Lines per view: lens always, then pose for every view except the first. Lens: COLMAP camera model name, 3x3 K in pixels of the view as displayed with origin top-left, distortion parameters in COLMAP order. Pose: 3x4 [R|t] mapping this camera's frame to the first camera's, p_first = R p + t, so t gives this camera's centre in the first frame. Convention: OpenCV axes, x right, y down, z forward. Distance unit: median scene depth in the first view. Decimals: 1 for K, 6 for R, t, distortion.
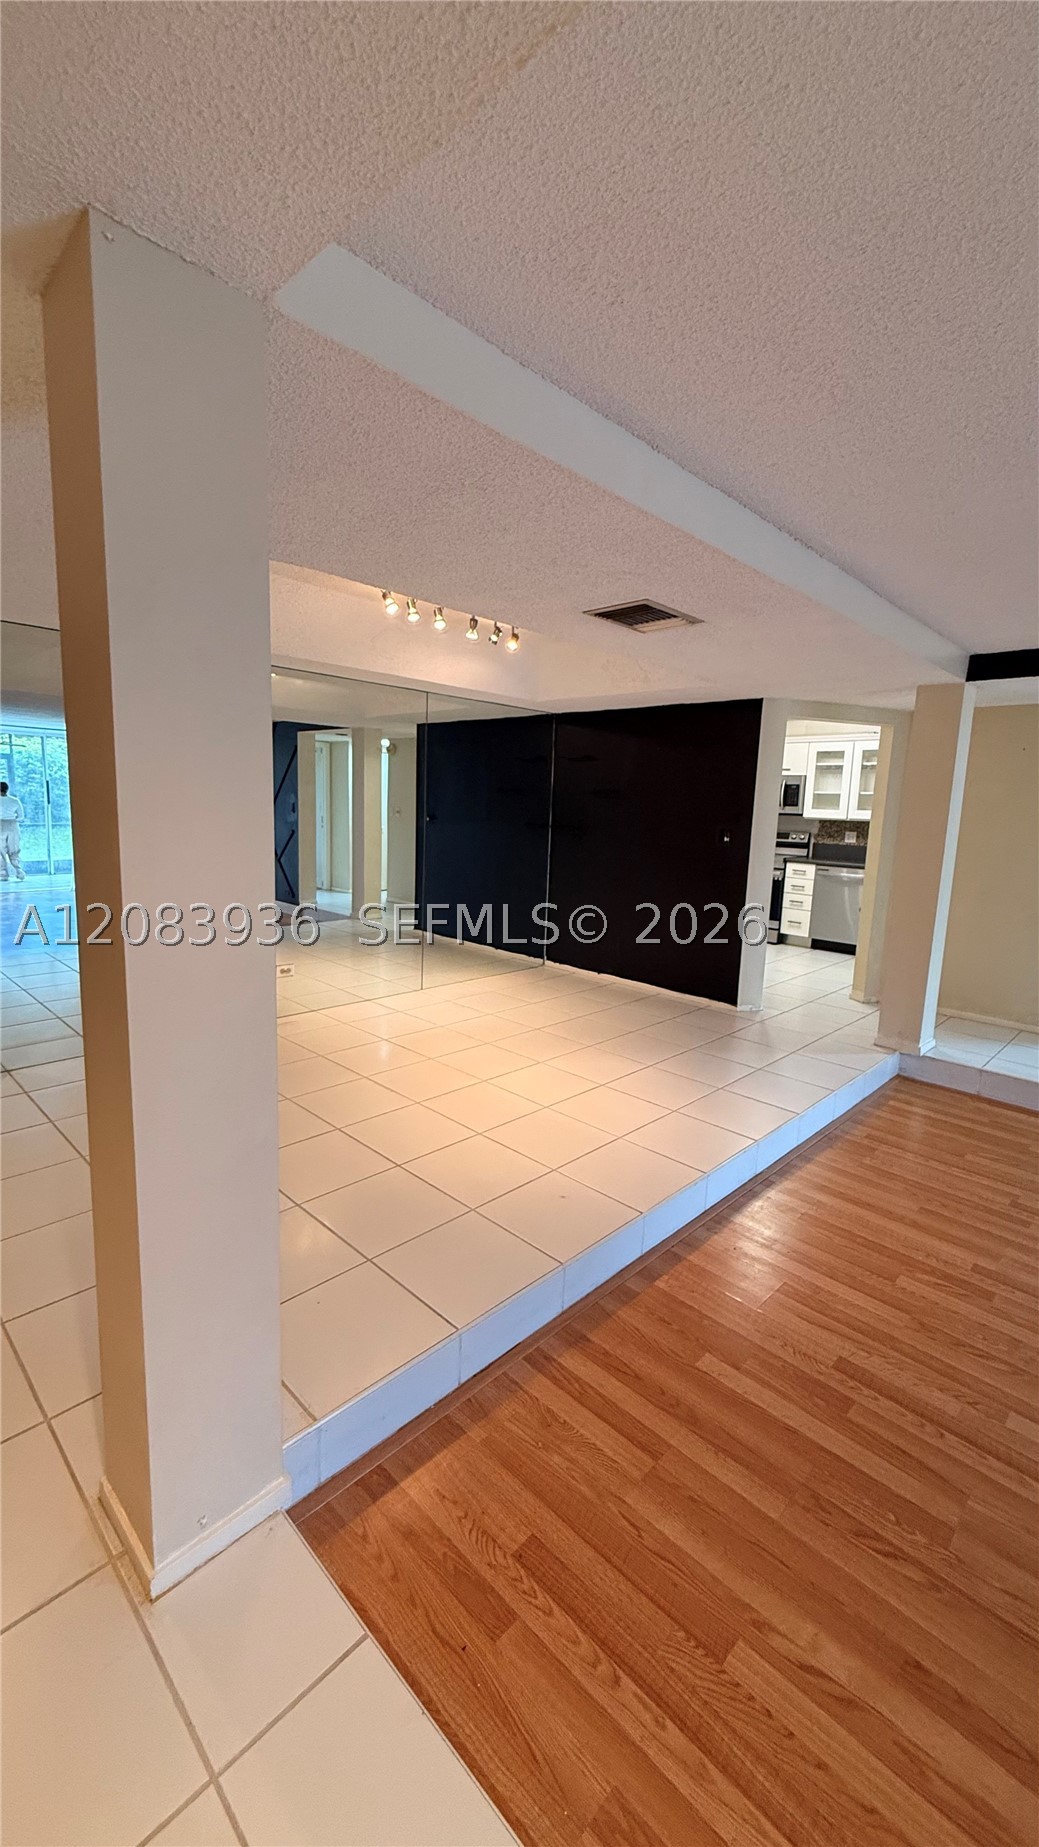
lens RADIAL K [[735.7, 0, 520.2], [0, 735.7, 918.5], [0, 0, 1]] dist [-0.000368, 0.000031]
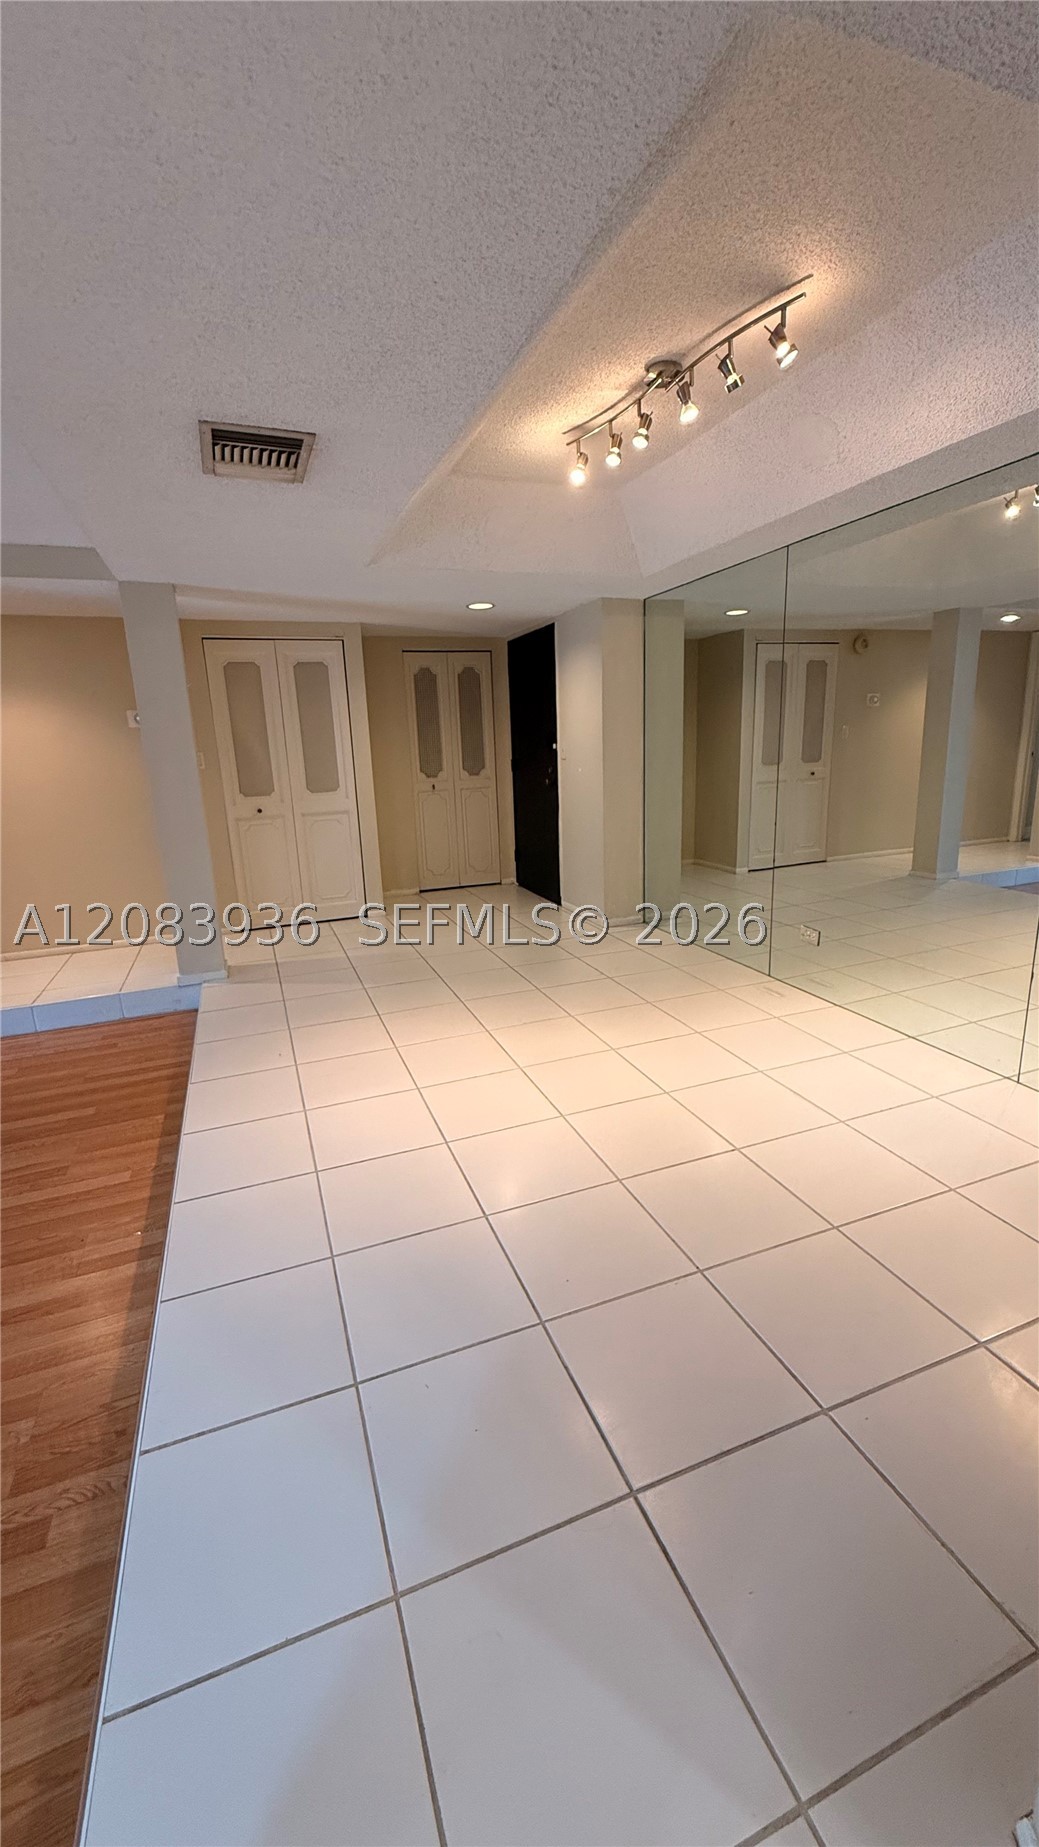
lens RADIAL K [[735.7, 0, 520.2], [0, 735.7, 918.5], [0, 0, 1]] dist [-0.000368, 0.000031]
pose [[-0.423427, 0.186580, -0.886509, 1.313690], [-0.140787, 0.953120, 0.267844, -0.323785], [0.894924, 0.238221, -0.377309, 2.613846]]
